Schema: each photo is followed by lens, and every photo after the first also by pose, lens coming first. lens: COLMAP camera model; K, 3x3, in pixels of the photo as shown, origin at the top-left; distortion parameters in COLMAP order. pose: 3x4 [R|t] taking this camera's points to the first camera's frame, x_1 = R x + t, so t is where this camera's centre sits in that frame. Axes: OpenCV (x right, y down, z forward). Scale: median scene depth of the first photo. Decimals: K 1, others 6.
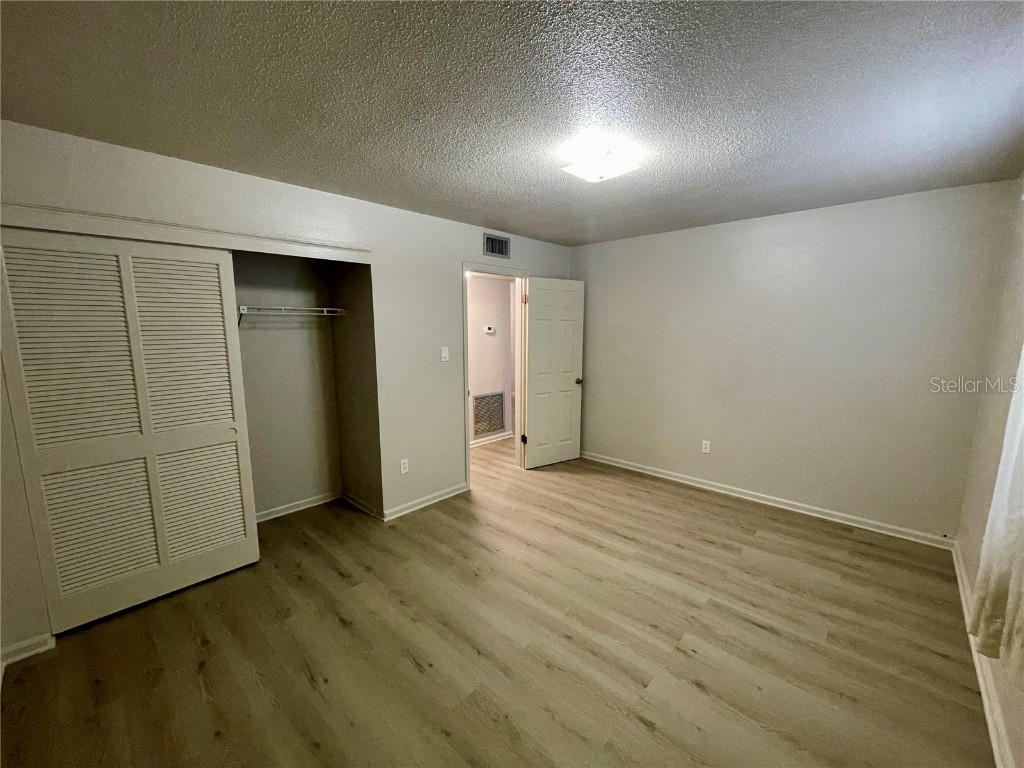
lens RADIAL K [[414.0, 0, 512.0], [0, 414.0, 384.0], [0, 0, 1]] dist [-0.001704, -0.000306]
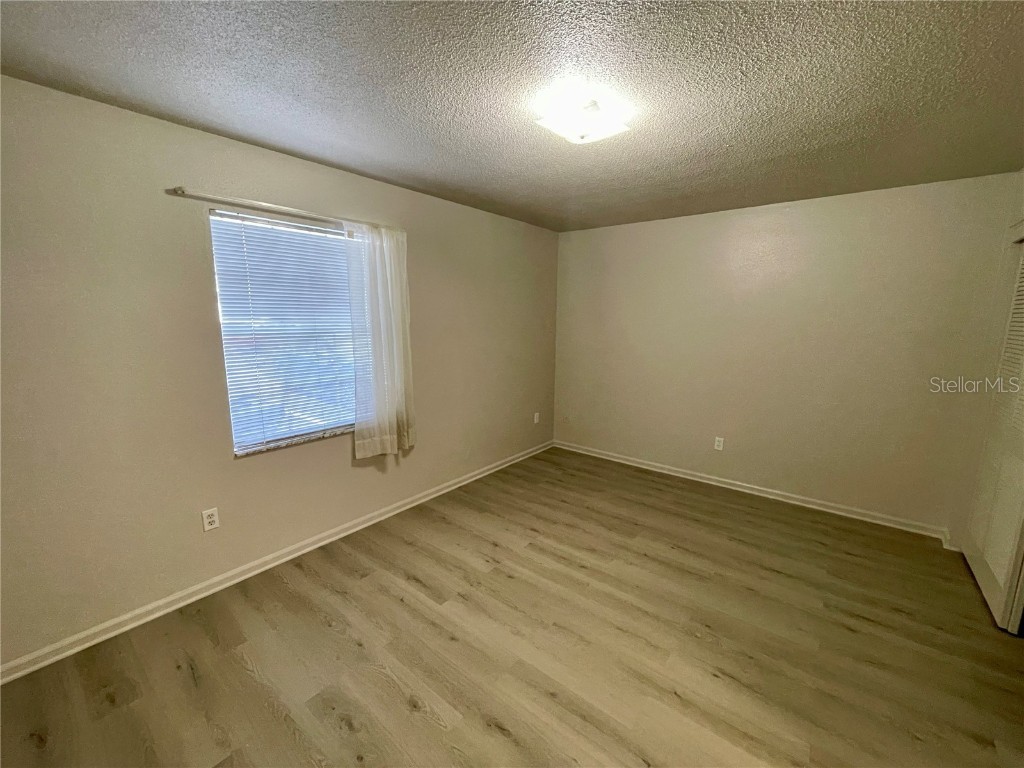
lens RADIAL K [[414.0, 0, 512.0], [0, 414.0, 384.0], [0, 0, 1]] dist [-0.001704, -0.000306]
pose [[-0.997297, 0.008652, -0.072959, 0.384096], [-0.012507, 0.958554, 0.284636, -0.234372], [0.072398, 0.284779, -0.955855, 1.782616]]
